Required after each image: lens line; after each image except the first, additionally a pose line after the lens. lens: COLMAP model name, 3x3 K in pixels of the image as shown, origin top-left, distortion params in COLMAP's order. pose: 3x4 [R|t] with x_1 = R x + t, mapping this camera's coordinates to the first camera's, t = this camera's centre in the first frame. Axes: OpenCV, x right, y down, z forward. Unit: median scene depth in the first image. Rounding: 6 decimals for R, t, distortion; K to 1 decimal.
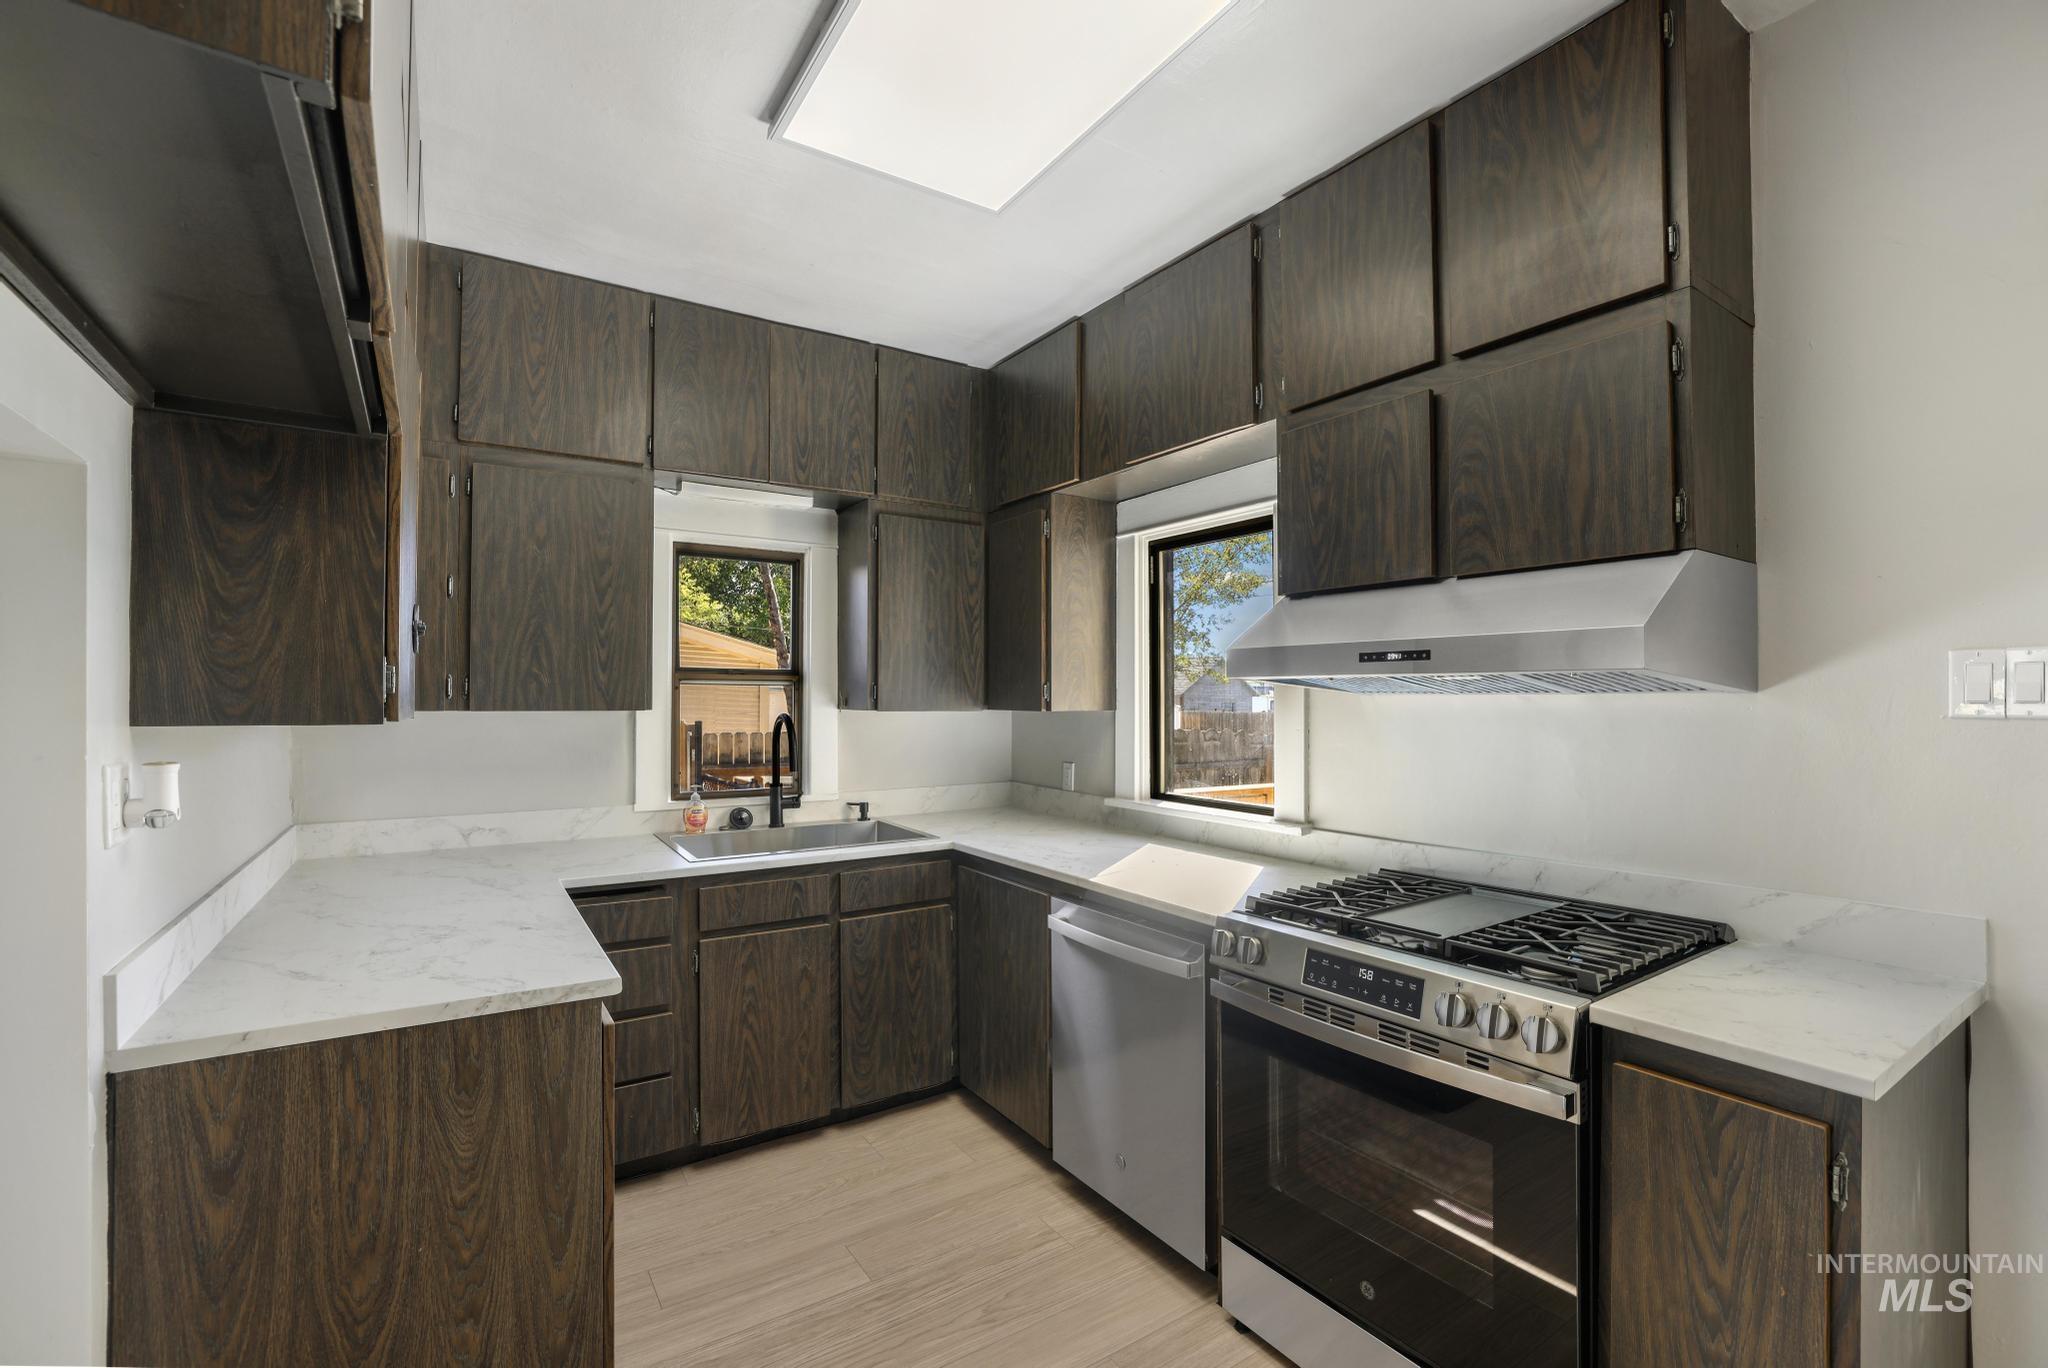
lens RADIAL K [[904.1, 0, 1017.2], [0, 904.1, 697.3], [0, 0, 1]] dist [-0.047496, 0.017218]
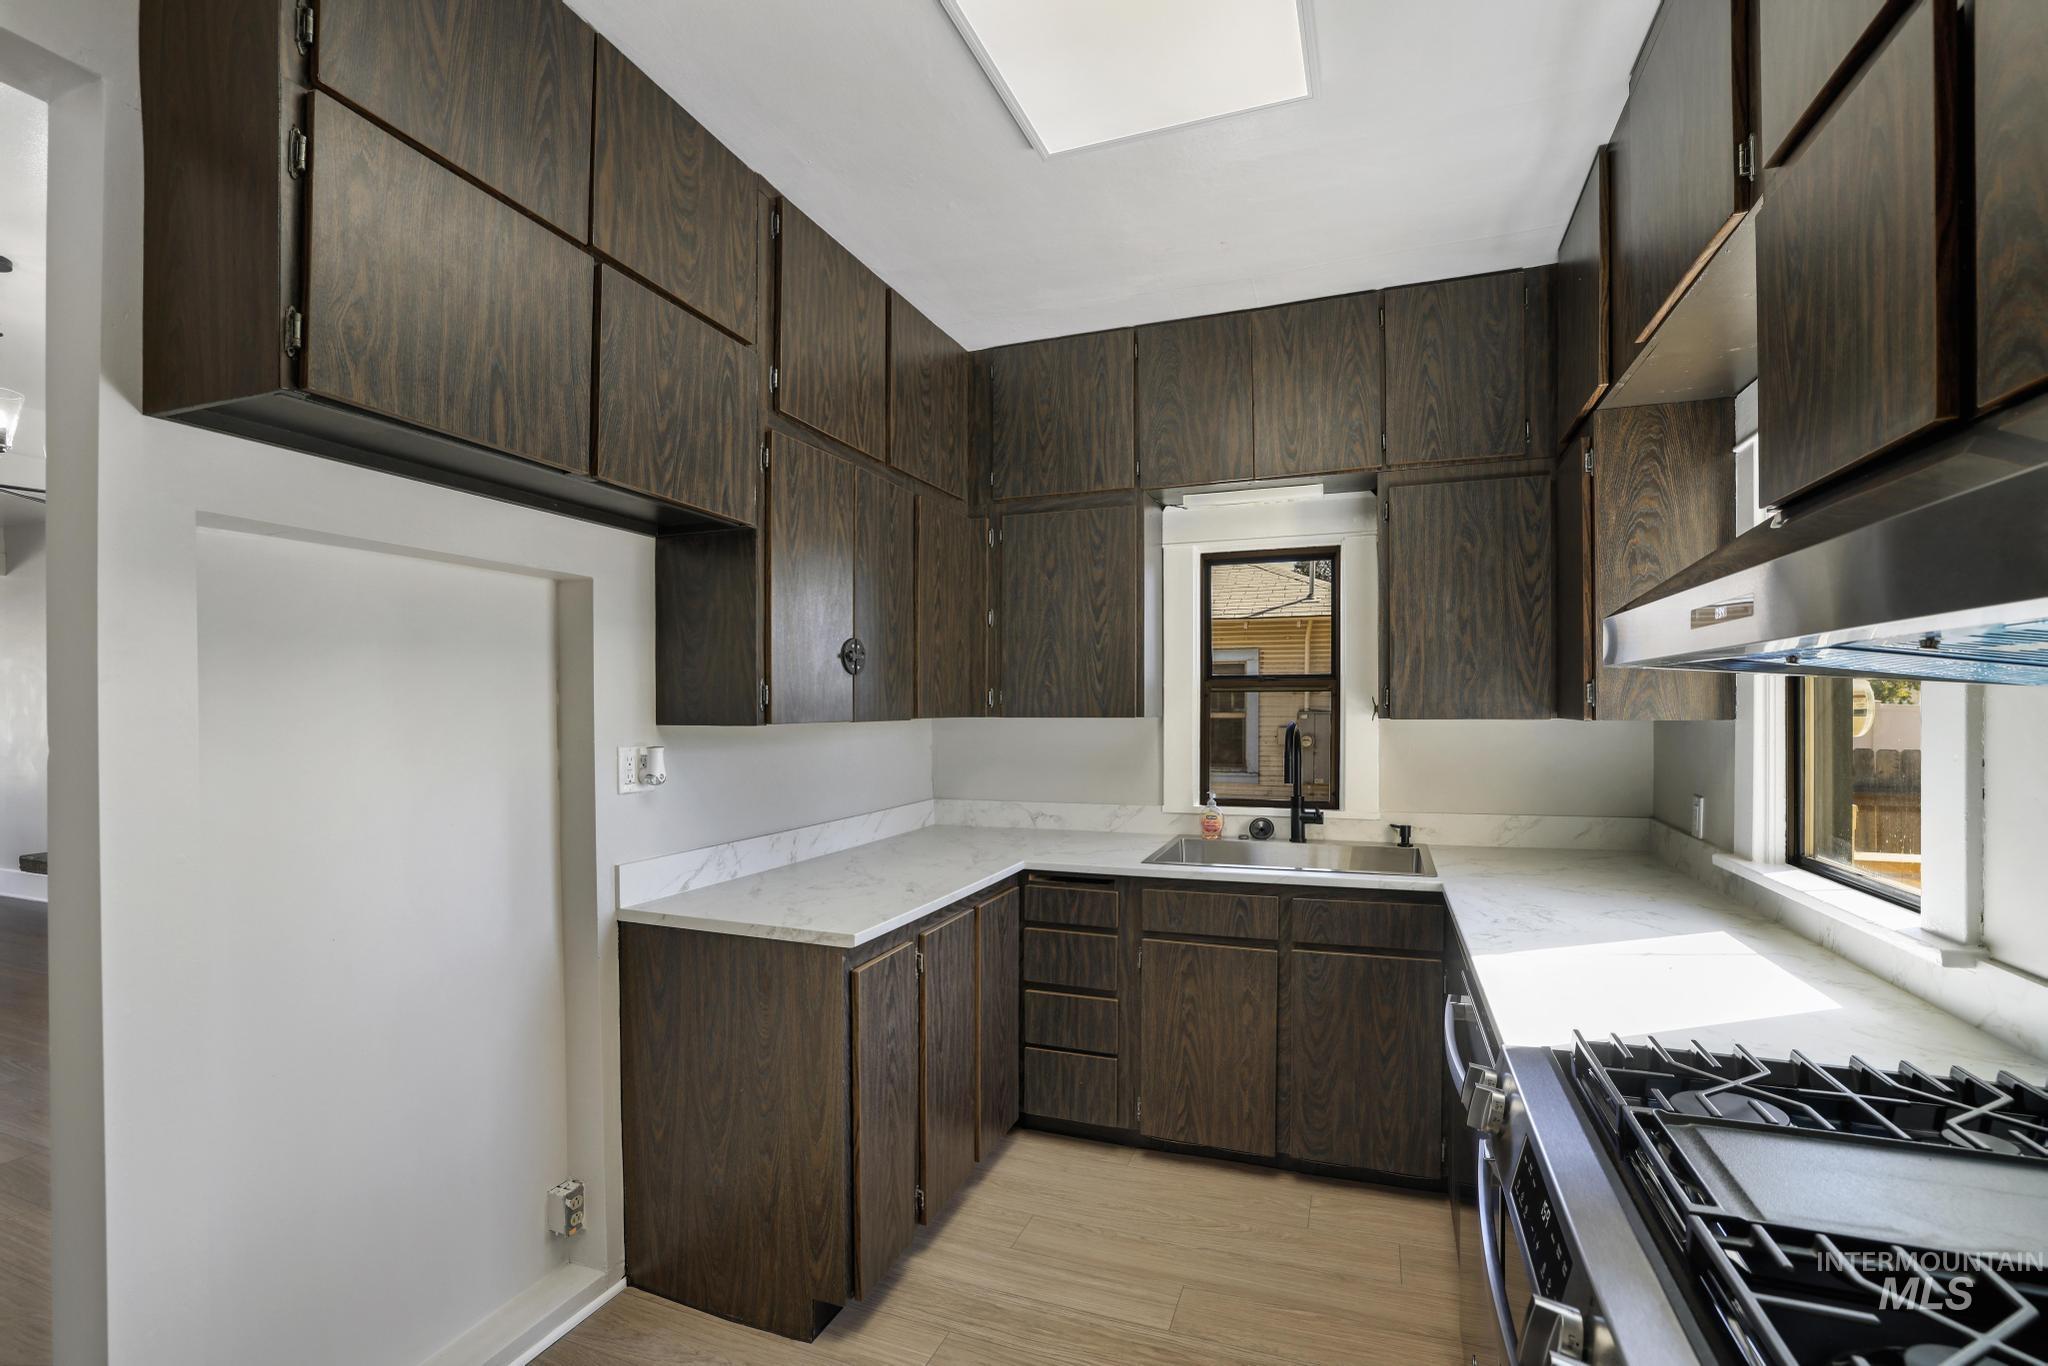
lens RADIAL K [[908.9, 0, 1024.2], [0, 908.9, 716.9], [0, 0, 1]] dist [-0.059317, 0.044250]
pose [[0.585543, 0.003259, -0.810635, 0.397390], [0.007911, 0.999921, 0.009734, 0.002405], [0.810603, -0.012112, 0.585471, 0.264113]]
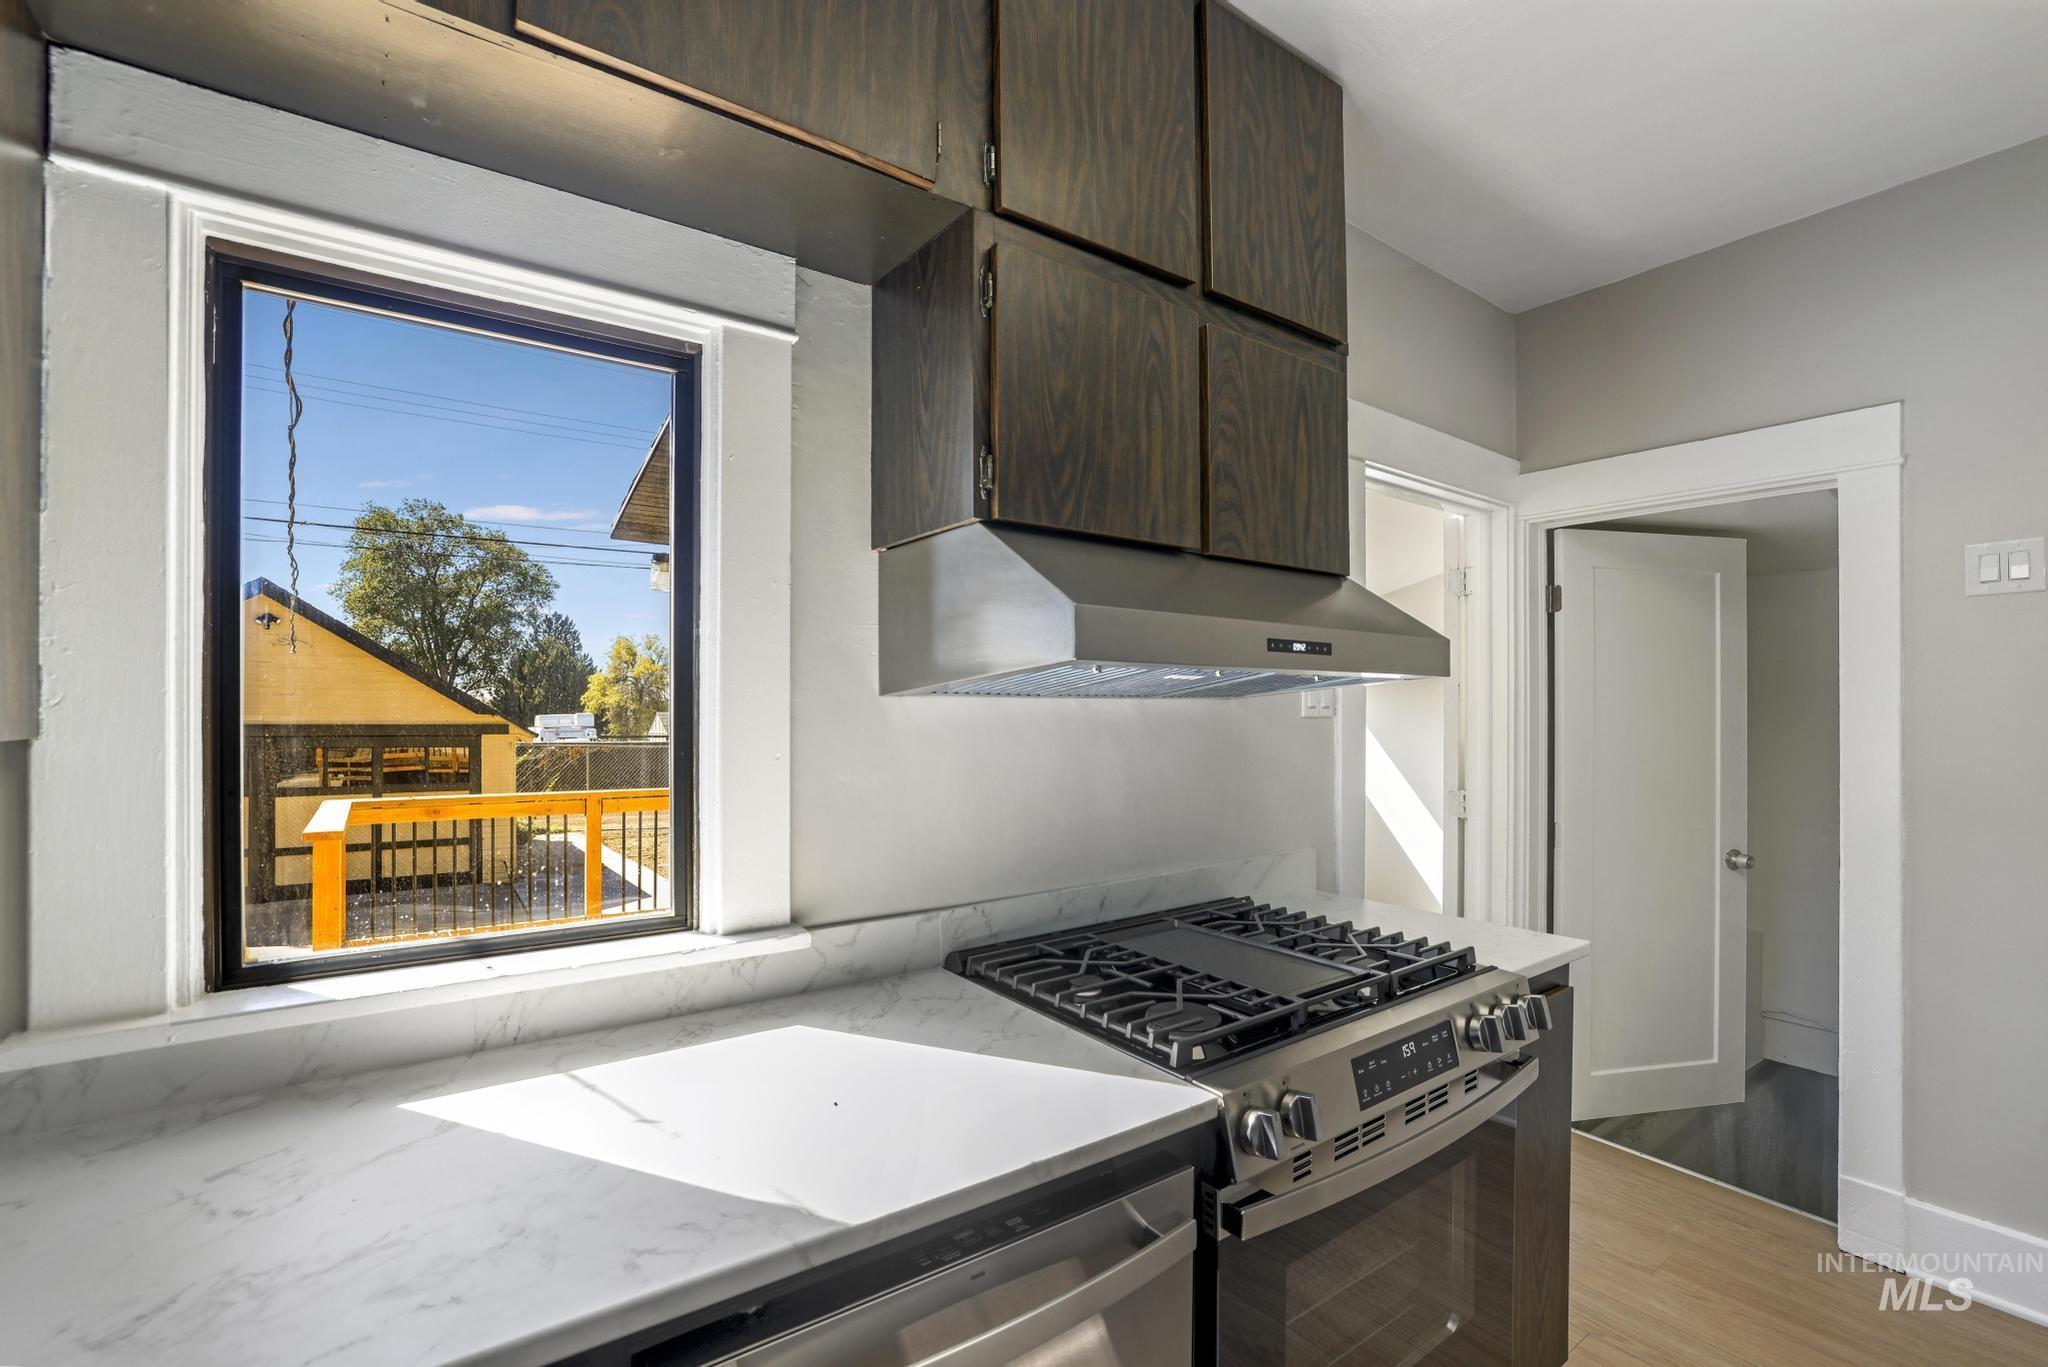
lens RADIAL K [[894.9, 0, 1025.5], [0, 894.9, 705.8], [0, 0, 1]] dist [-0.019088, -0.000084]
pose [[-0.048195, 0.004871, 0.998826, -0.230629], [-0.002090, 0.999985, -0.004978, 0.006728], [-0.998836, -0.002327, -0.048184, 0.841192]]
